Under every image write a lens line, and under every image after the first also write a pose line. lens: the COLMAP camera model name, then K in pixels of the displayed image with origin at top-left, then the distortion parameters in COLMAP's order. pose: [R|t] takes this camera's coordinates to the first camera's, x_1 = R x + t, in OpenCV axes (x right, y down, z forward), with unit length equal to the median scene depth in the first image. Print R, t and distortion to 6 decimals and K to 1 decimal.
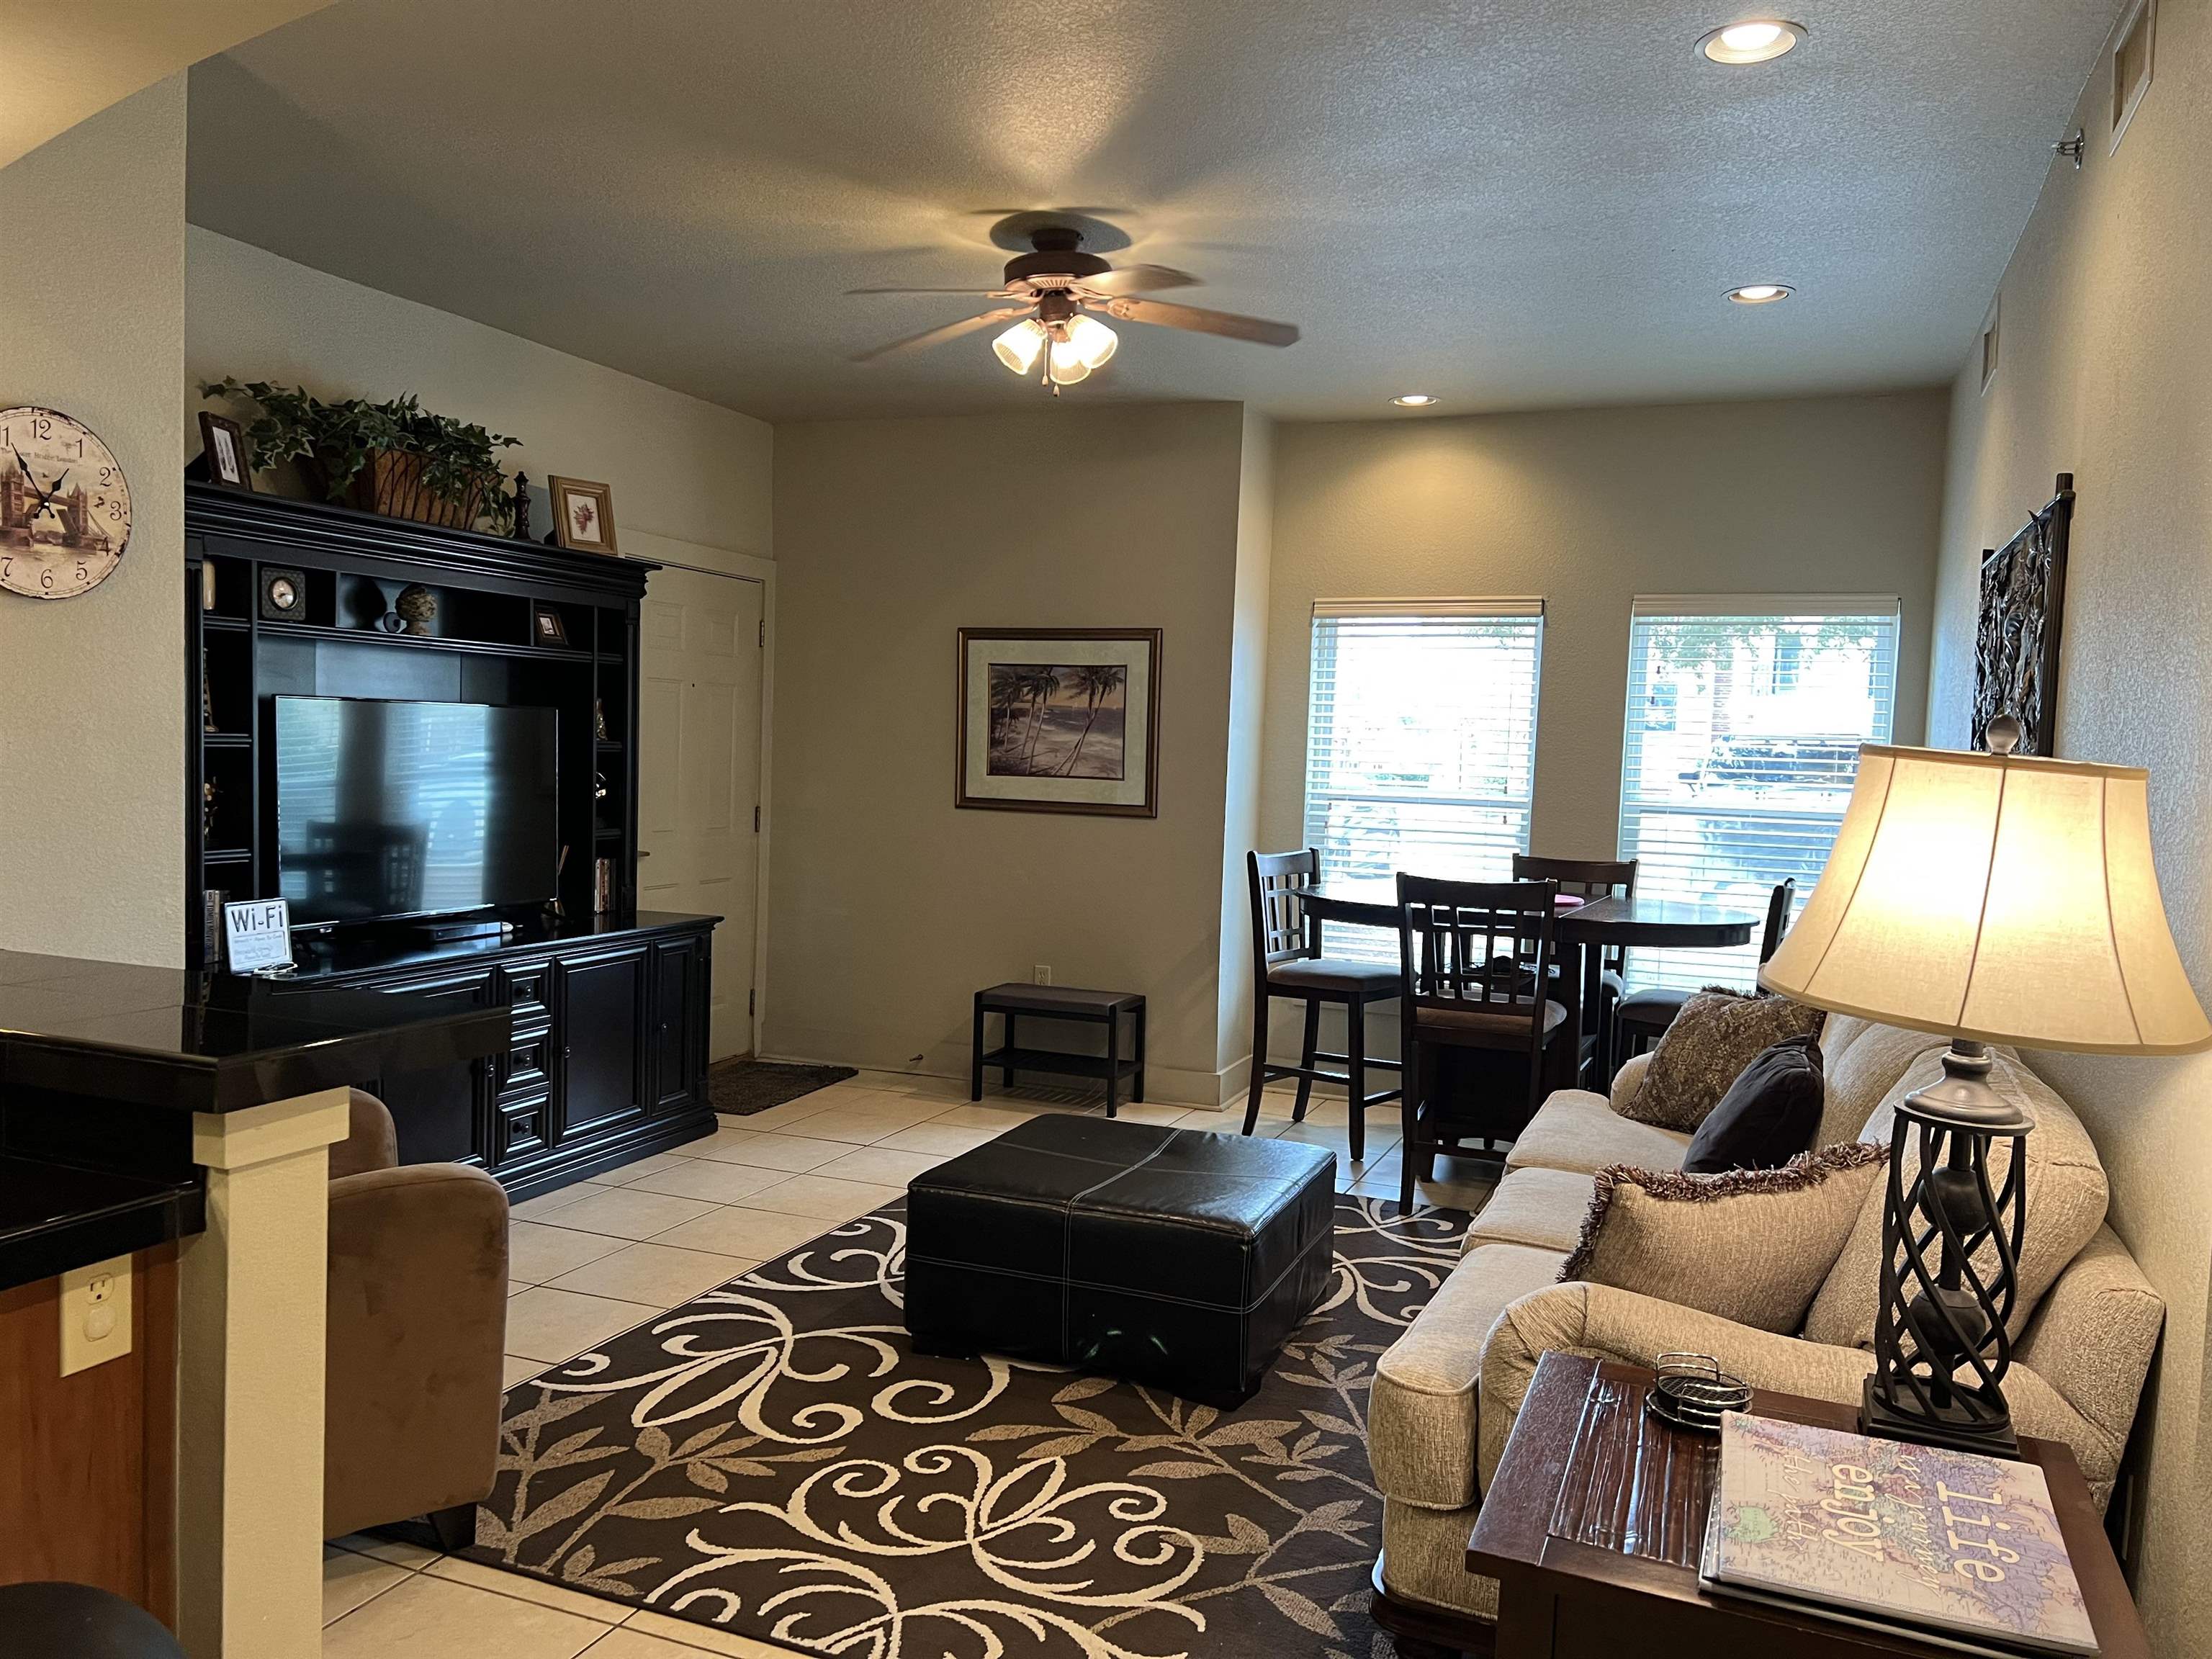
lens RADIAL K [[1653.8, 0, 1088.9], [0, 1653.8, 844.1], [0, 0, 1]] dist [0.059518, -0.065341]
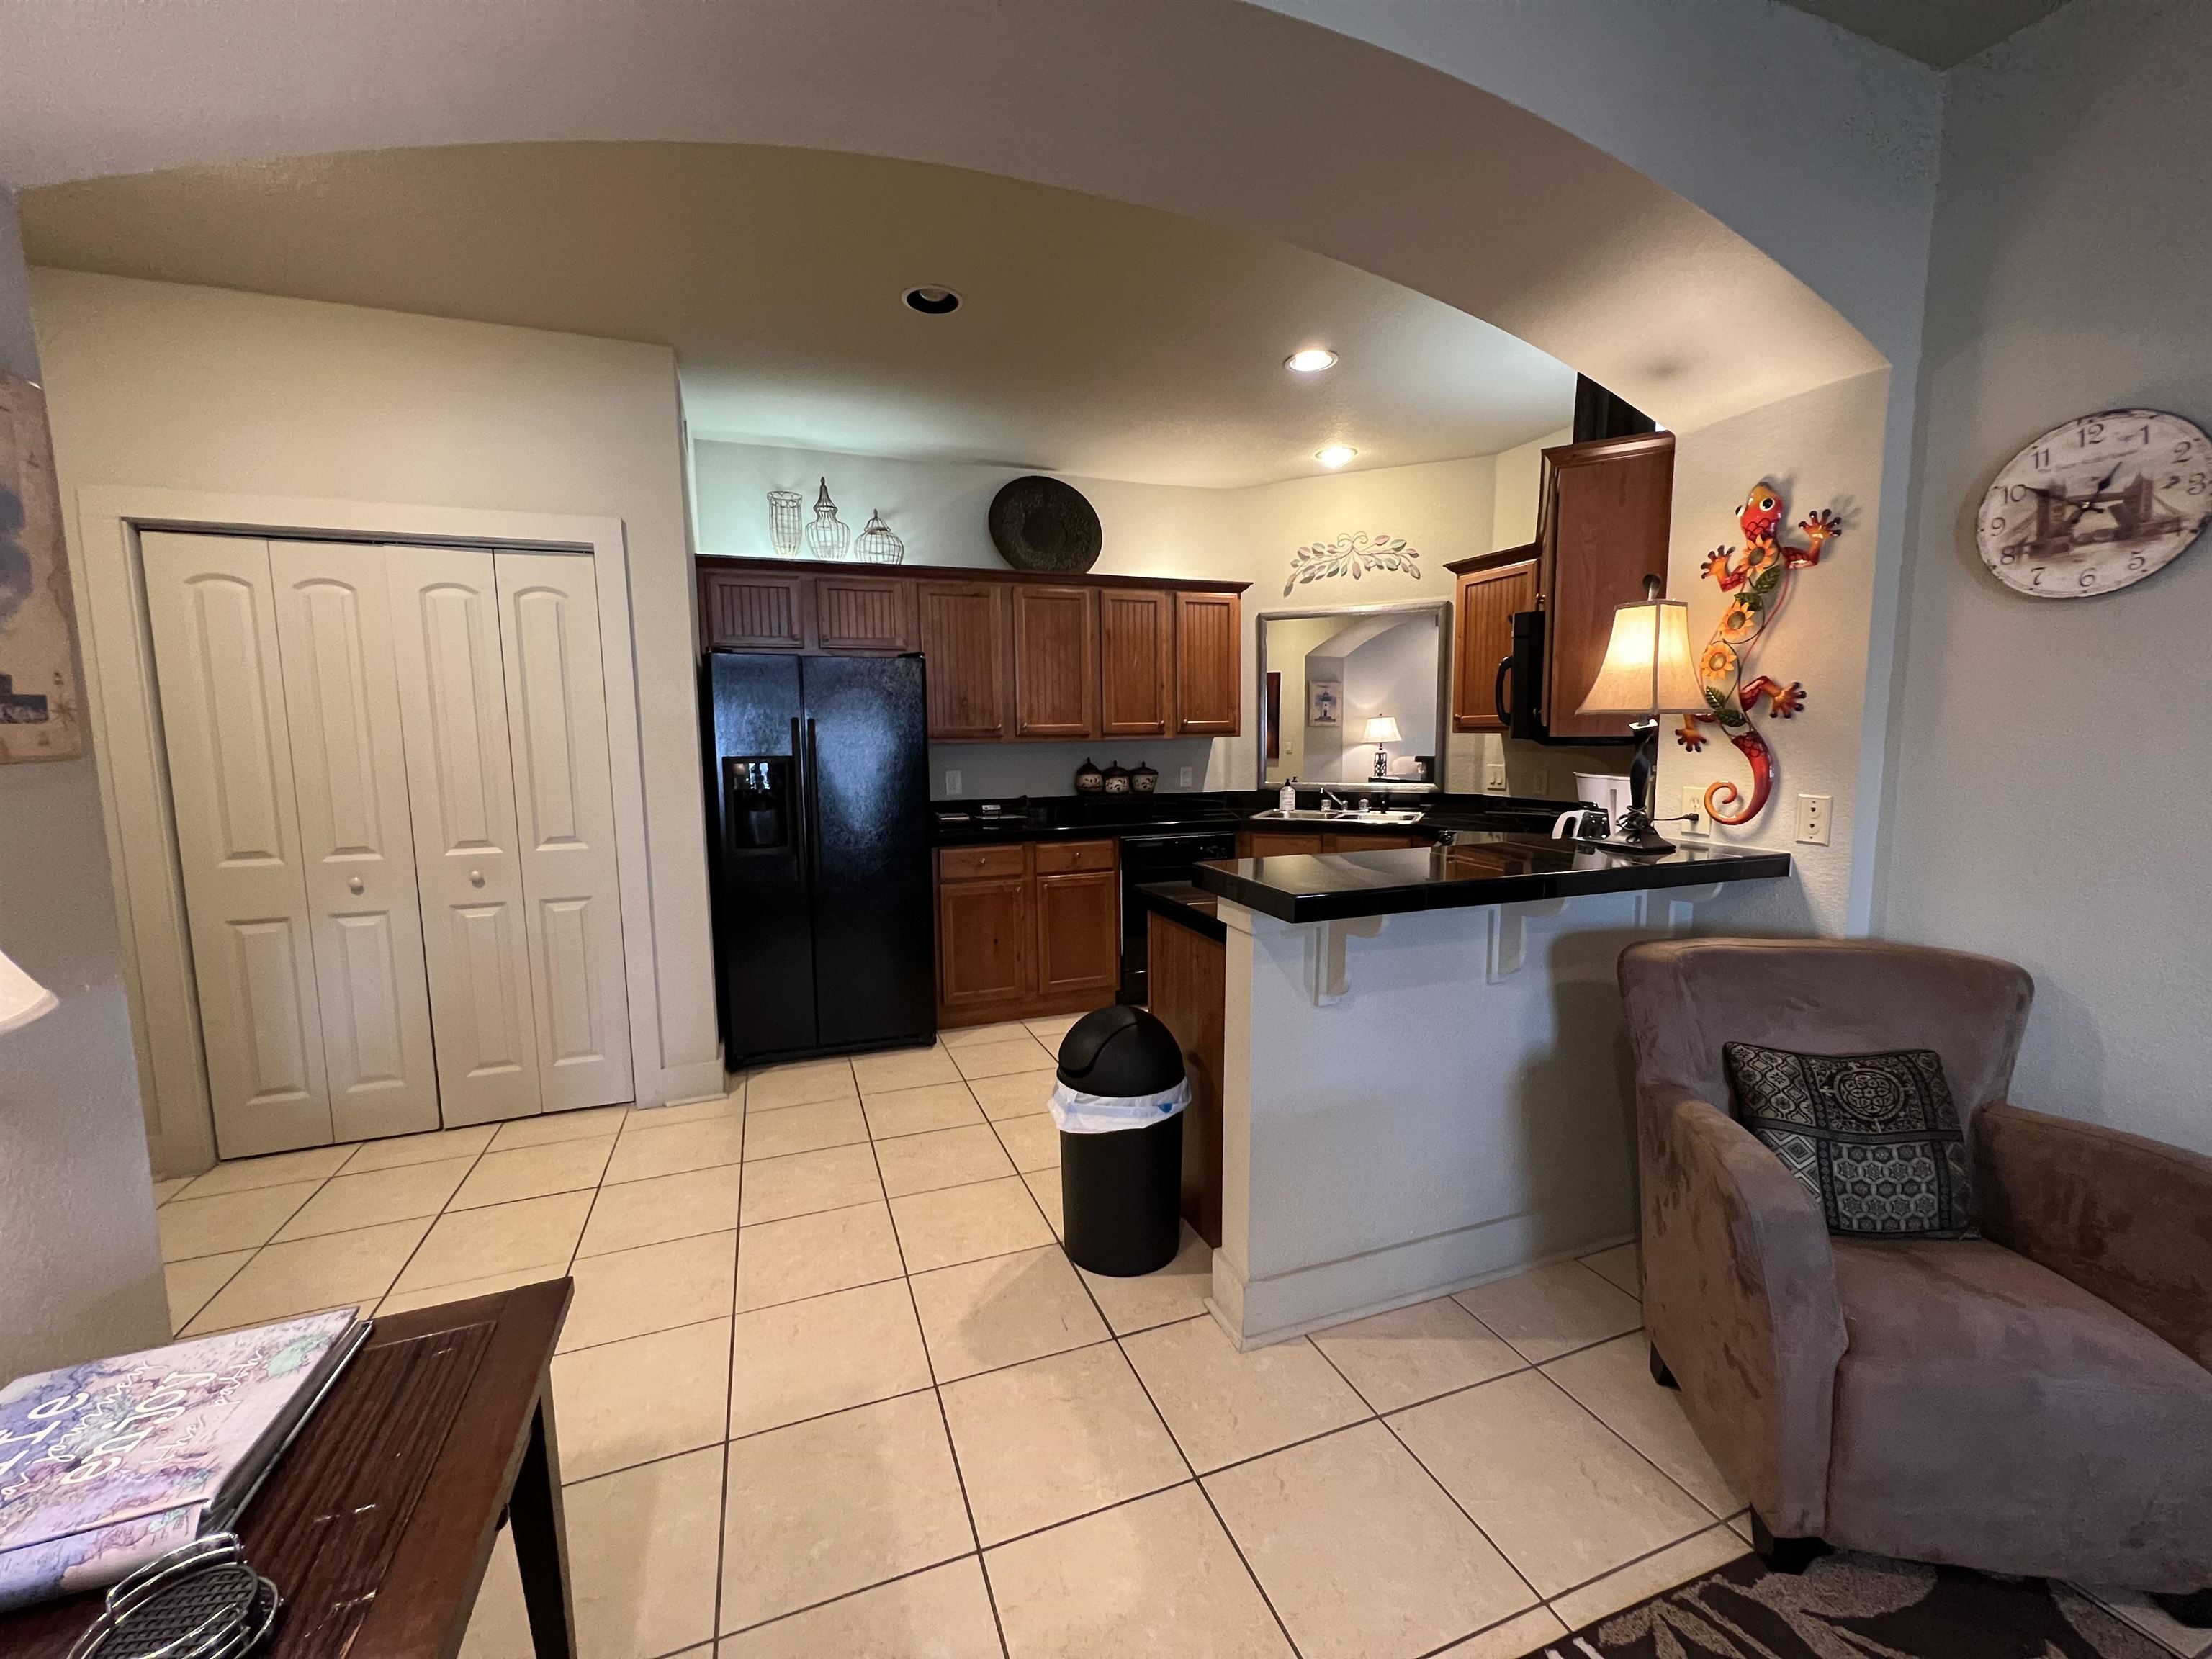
lens RADIAL K [[889.3, 0, 1101.2], [0, 889.3, 826.1], [0, 0, 1]] dist [-0.003047, 0.000946]
pose [[-0.726860, 0.046345, -0.685220, 0.190789], [-0.060820, 0.989457, 0.131439, -0.033460], [0.684088, 0.137213, -0.716378, 0.858679]]
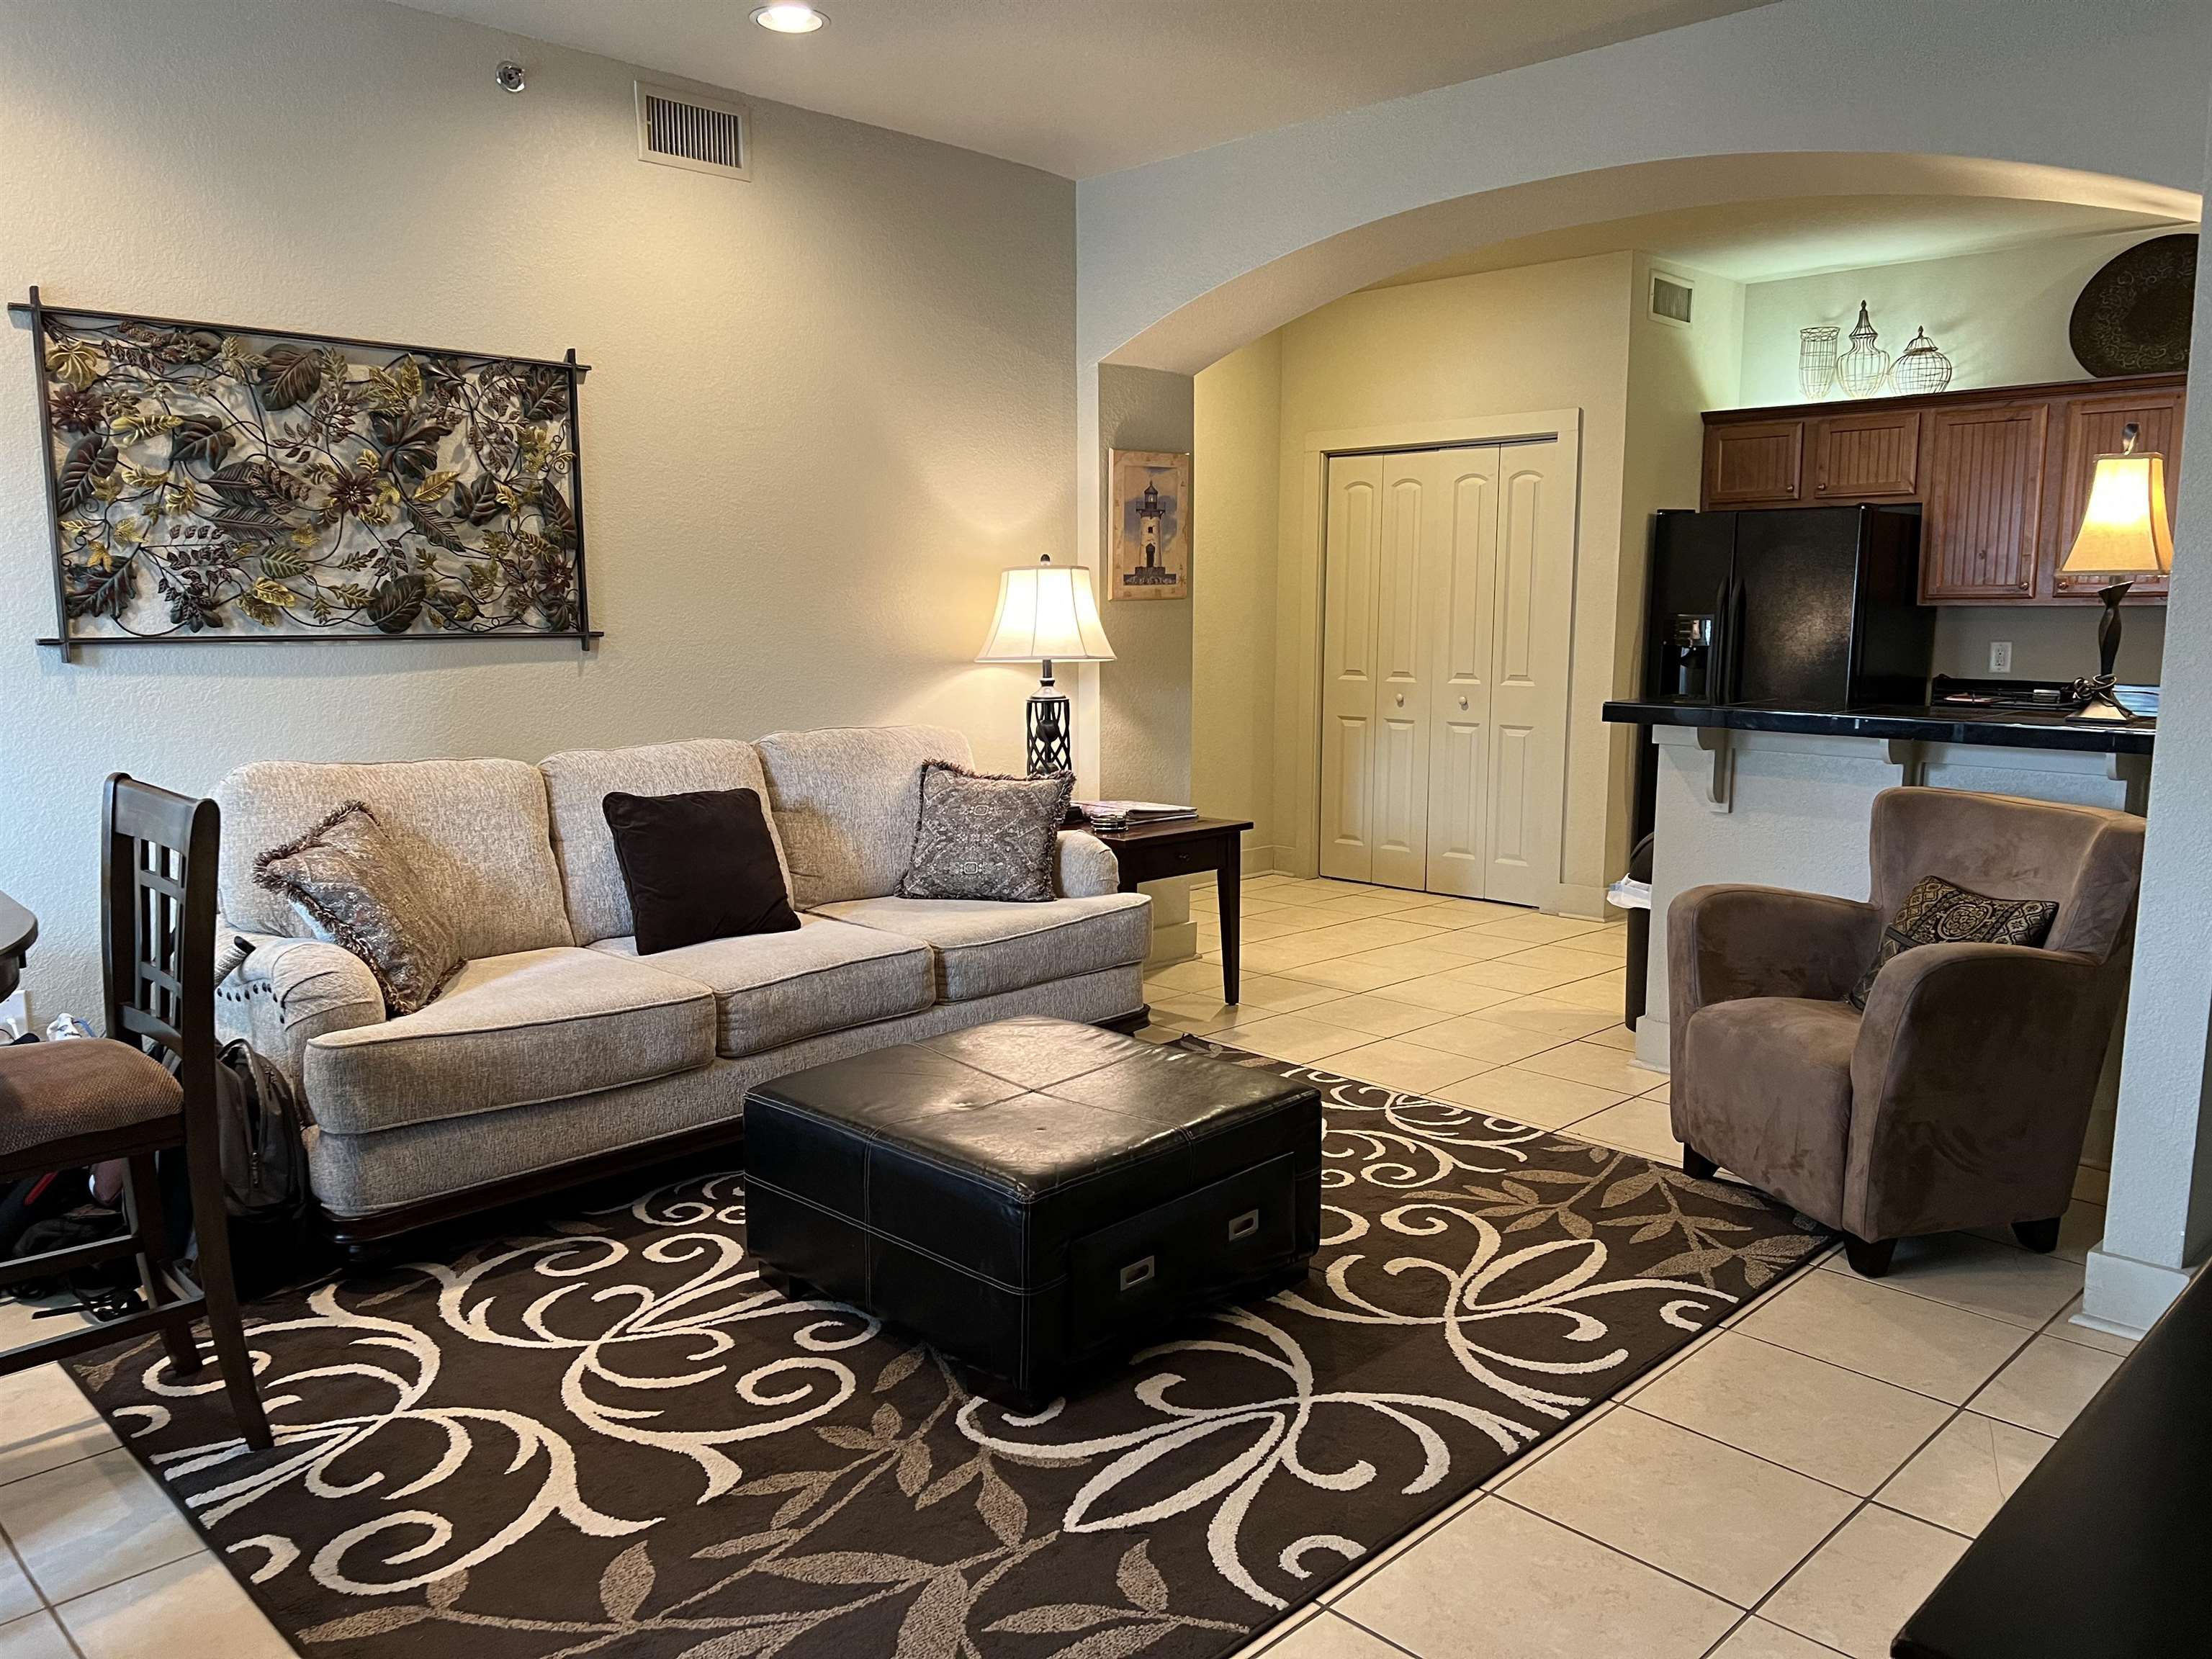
lens RADIAL K [[1653.8, 0, 1103.1], [0, 1653.8, 837.4], [0, 0, 1]] dist [0.059518, -0.065341]
pose [[-0.924657, -0.091850, 0.369557, -0.335936], [-0.010320, 0.976163, 0.216794, -0.116991], [-0.380661, 0.196646, -0.903564, 1.947393]]
